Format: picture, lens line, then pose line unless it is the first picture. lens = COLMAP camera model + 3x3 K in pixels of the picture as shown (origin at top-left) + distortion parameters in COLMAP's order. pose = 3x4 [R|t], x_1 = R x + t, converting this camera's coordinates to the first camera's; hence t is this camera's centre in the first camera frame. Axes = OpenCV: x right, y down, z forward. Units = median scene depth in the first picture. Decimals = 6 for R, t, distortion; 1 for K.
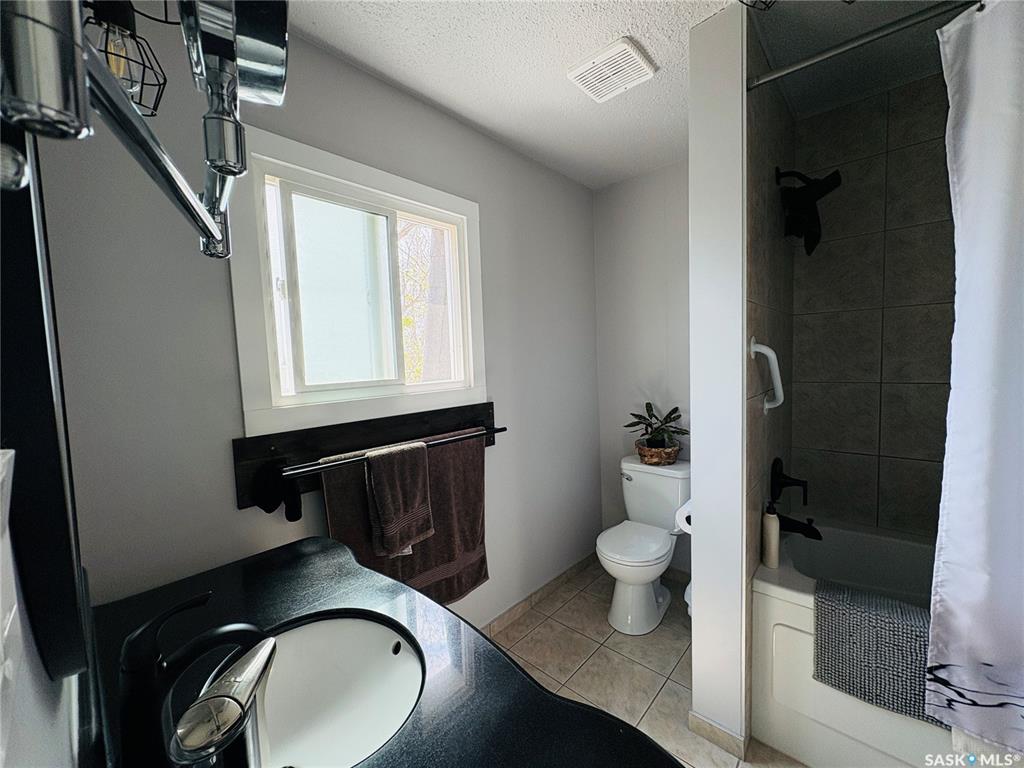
lens RADIAL K [[409.7, 0, 512.7], [0, 409.7, 383.7], [0, 0, 1]] dist [0.002169, 0.000083]
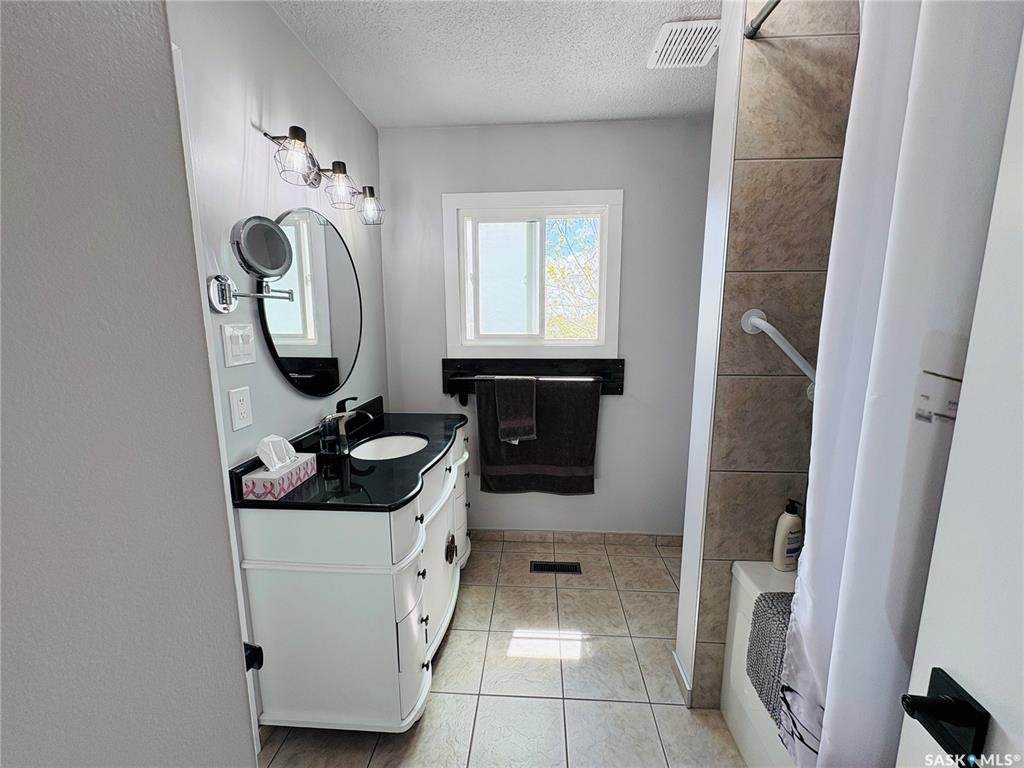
lens RADIAL K [[409.7, 0, 515.4], [0, 409.7, 383.9], [0, 0, 1]] dist [0.002169, 0.000083]
pose [[0.628172, 0.150692, -0.763343, 0.919004], [-0.071238, 0.988084, 0.136435, -0.033967], [0.774807, -0.031326, 0.631421, -0.002857]]
